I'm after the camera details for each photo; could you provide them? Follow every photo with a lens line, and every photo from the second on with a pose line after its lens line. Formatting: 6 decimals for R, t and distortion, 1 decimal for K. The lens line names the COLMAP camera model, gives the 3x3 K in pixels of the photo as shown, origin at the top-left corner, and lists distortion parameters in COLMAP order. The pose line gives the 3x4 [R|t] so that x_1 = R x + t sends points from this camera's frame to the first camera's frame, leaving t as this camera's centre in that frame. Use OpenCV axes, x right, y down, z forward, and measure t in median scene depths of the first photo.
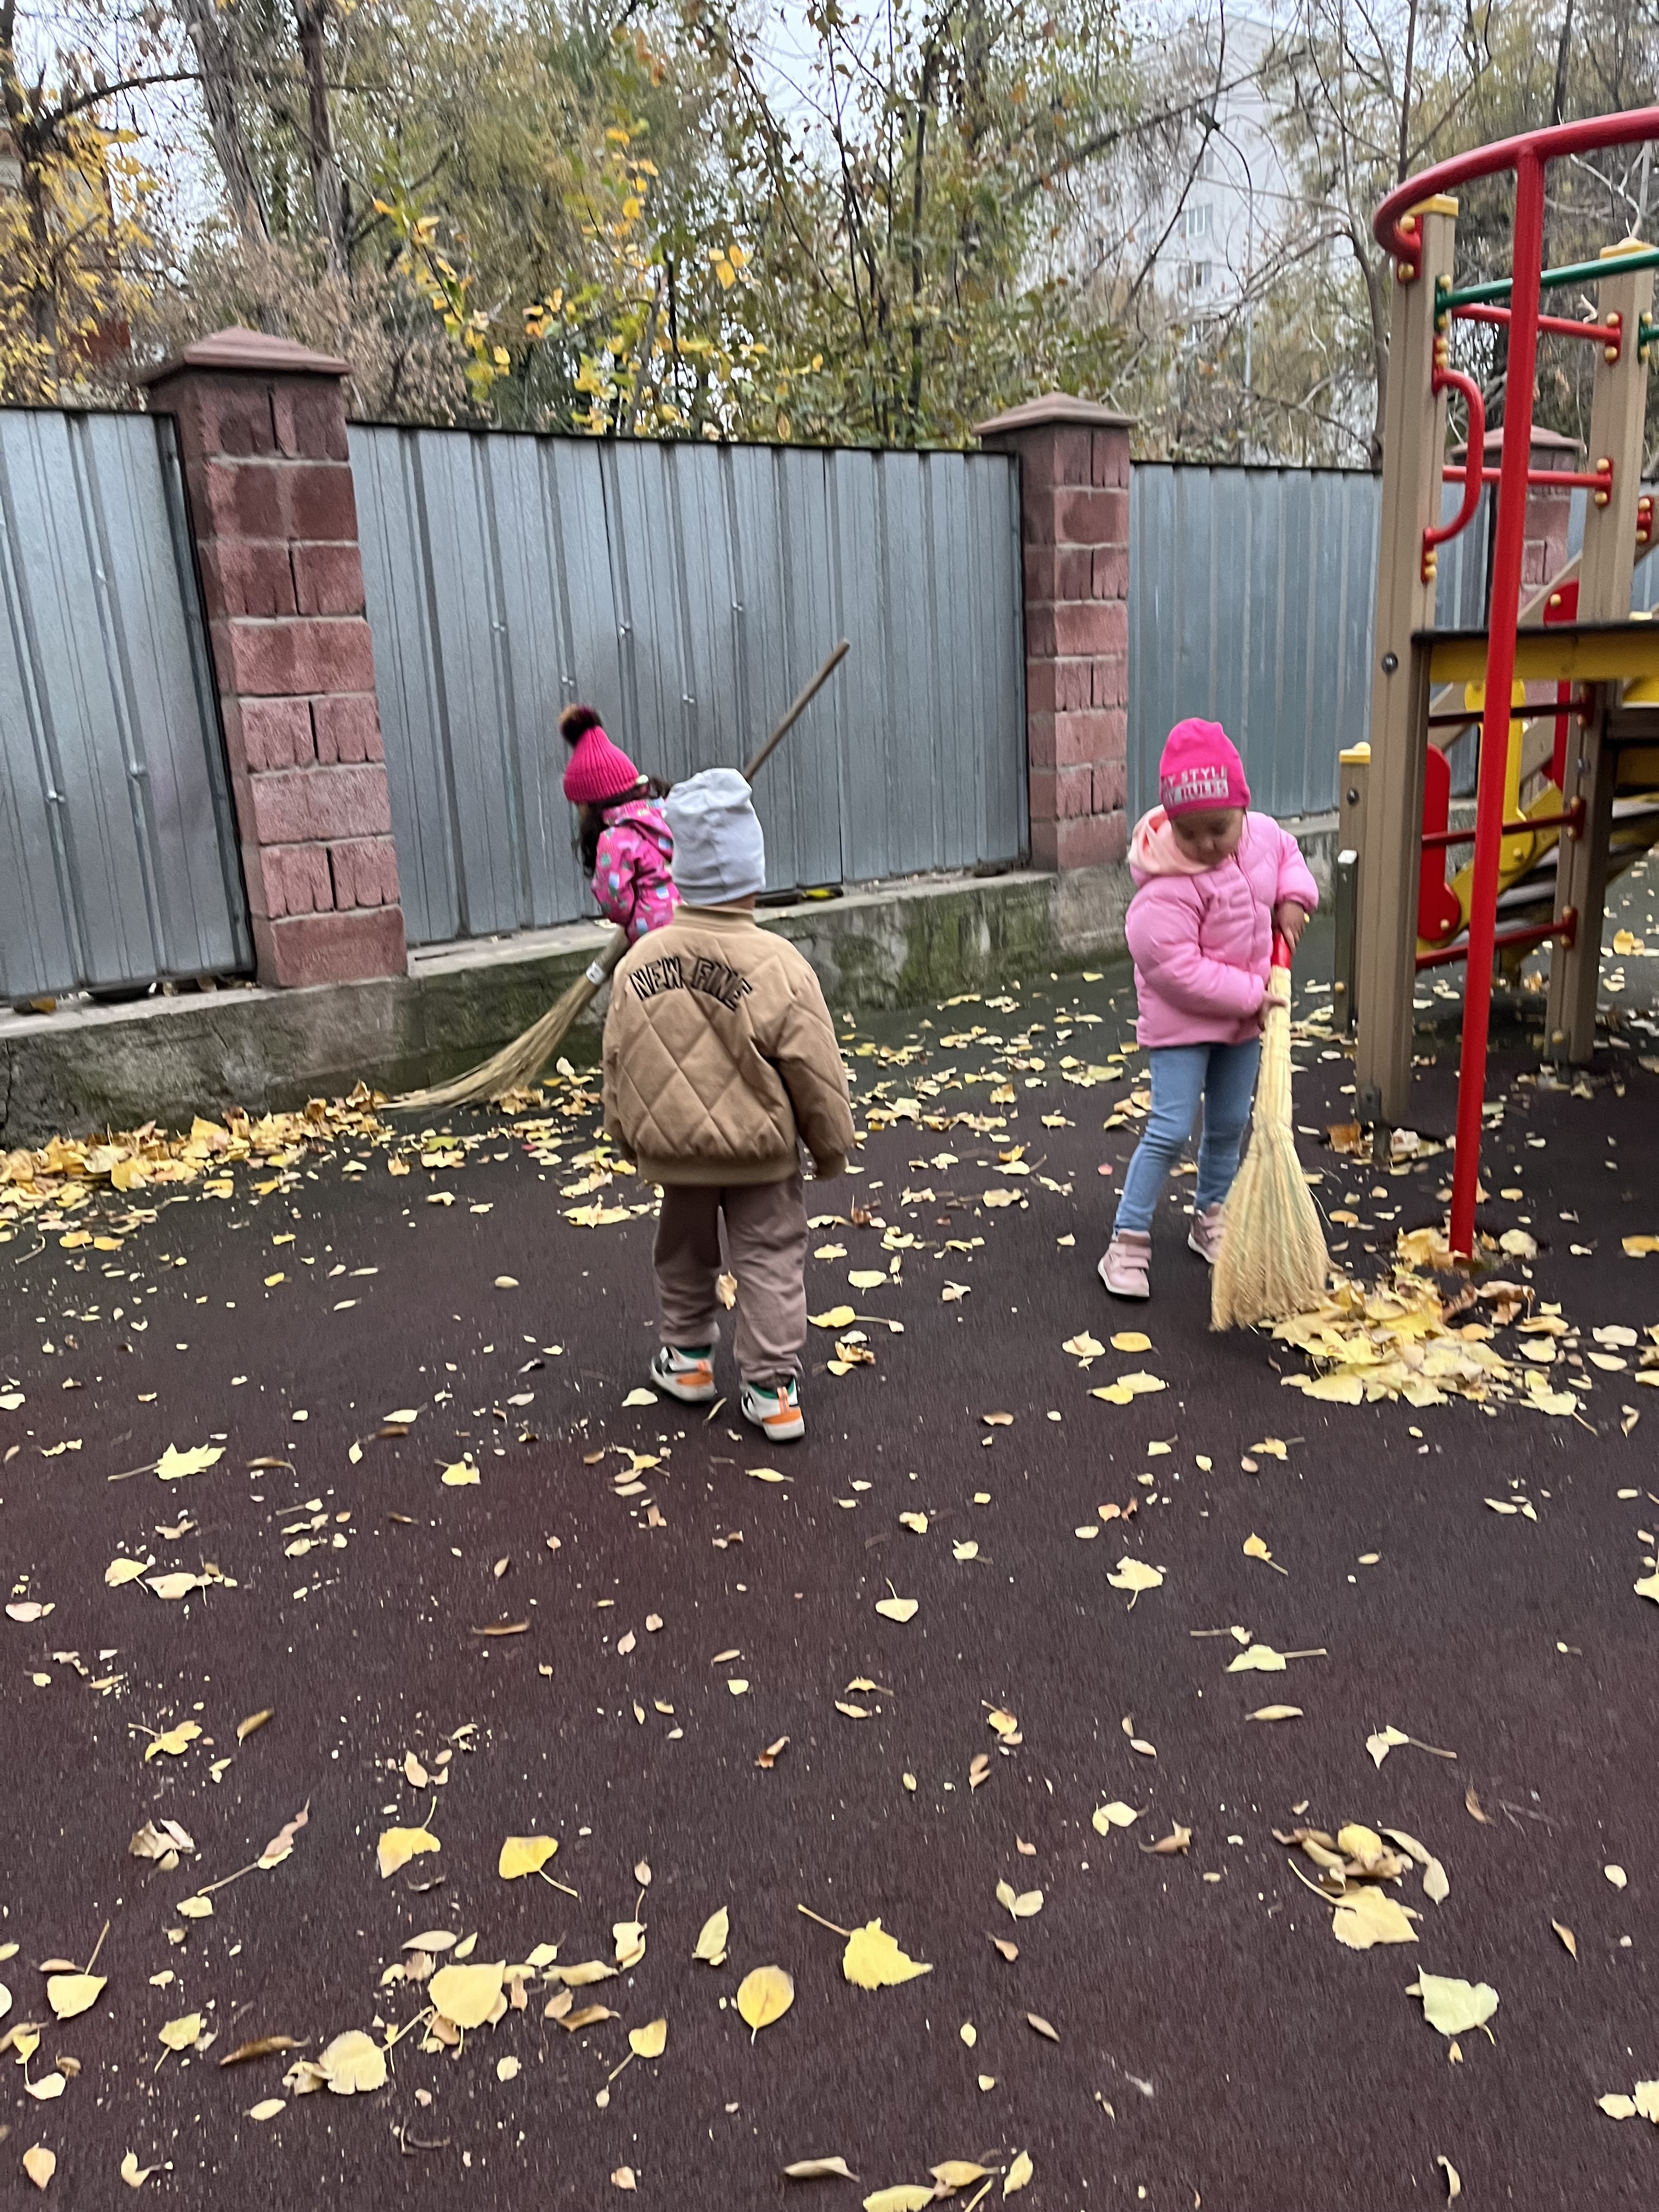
lens RADIAL K [[1684.9, 0, 796.5], [0, 1684.9, 1109.3], [0, 0, 1]] dist [0.059231, -0.086315]
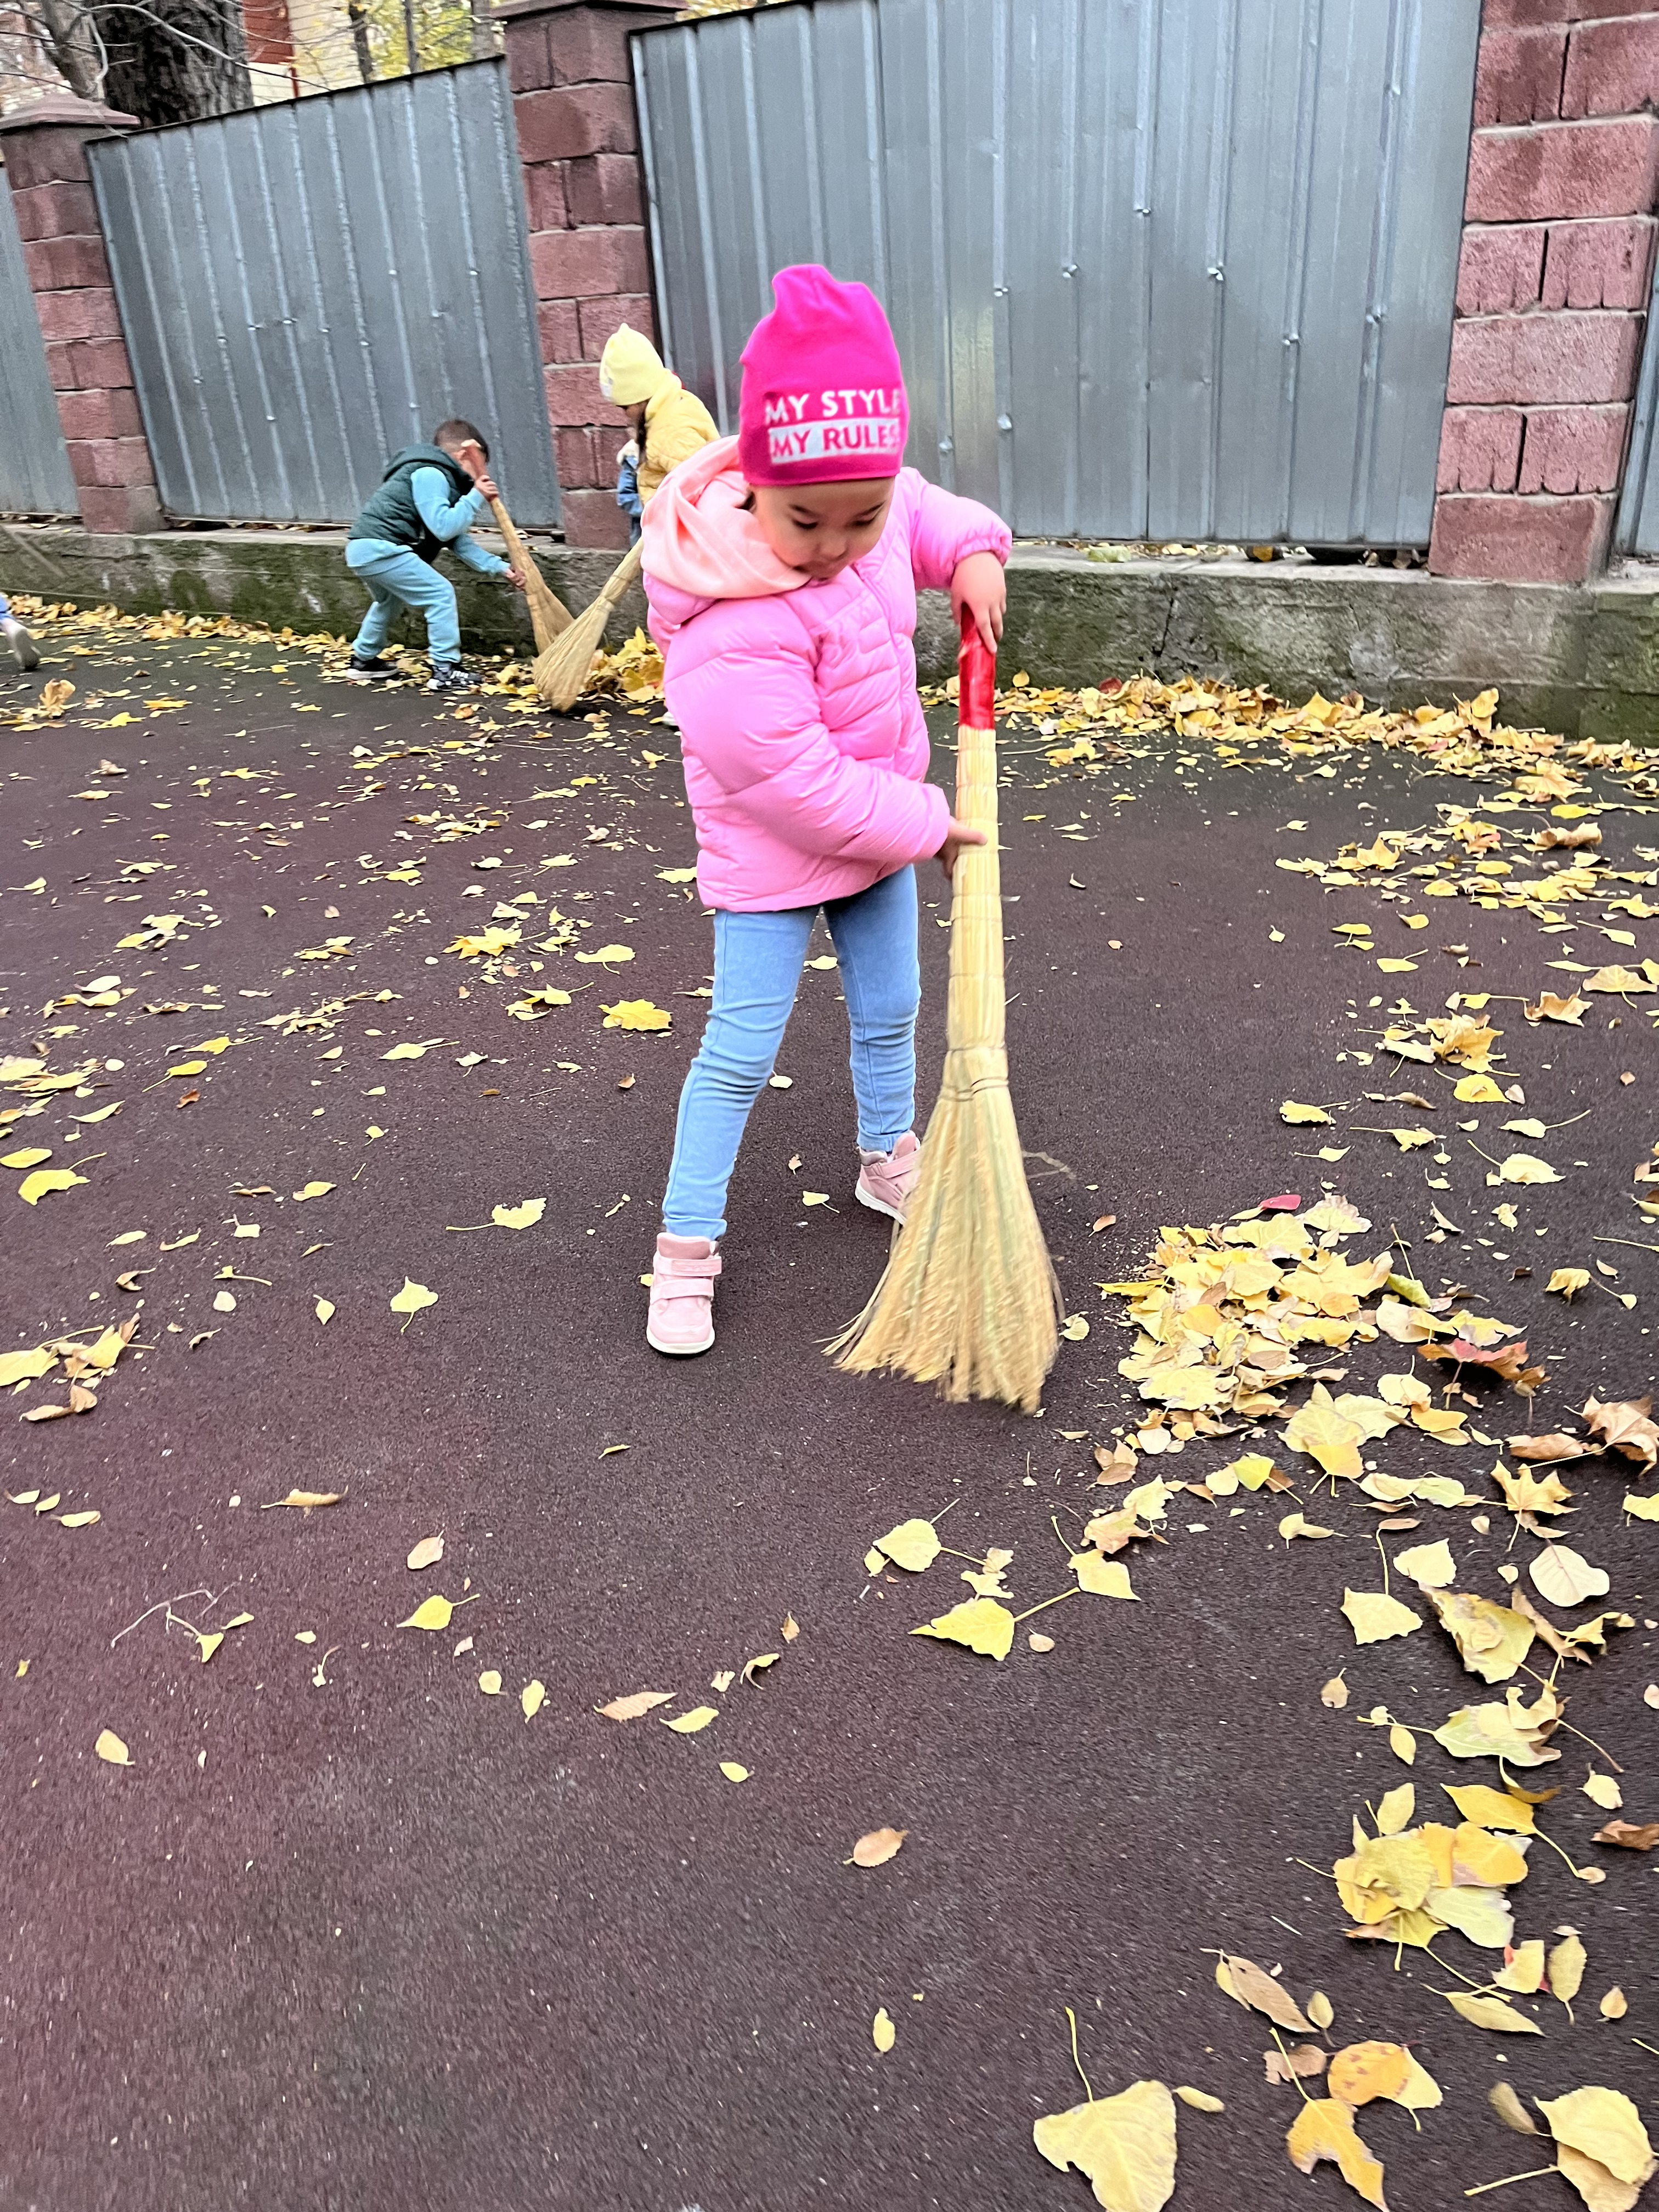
lens RADIAL K [[1680.1, 0, 871.5], [0, 1680.1, 1127.7], [0, 0, 1]] dist [0.067823, -0.099247]
pose [[0.290495, 0.430641, -0.854495, 0.555499], [-0.219559, 0.899177, 0.378517, -0.088480], [0.931347, 0.077655, 0.355757, 0.439064]]
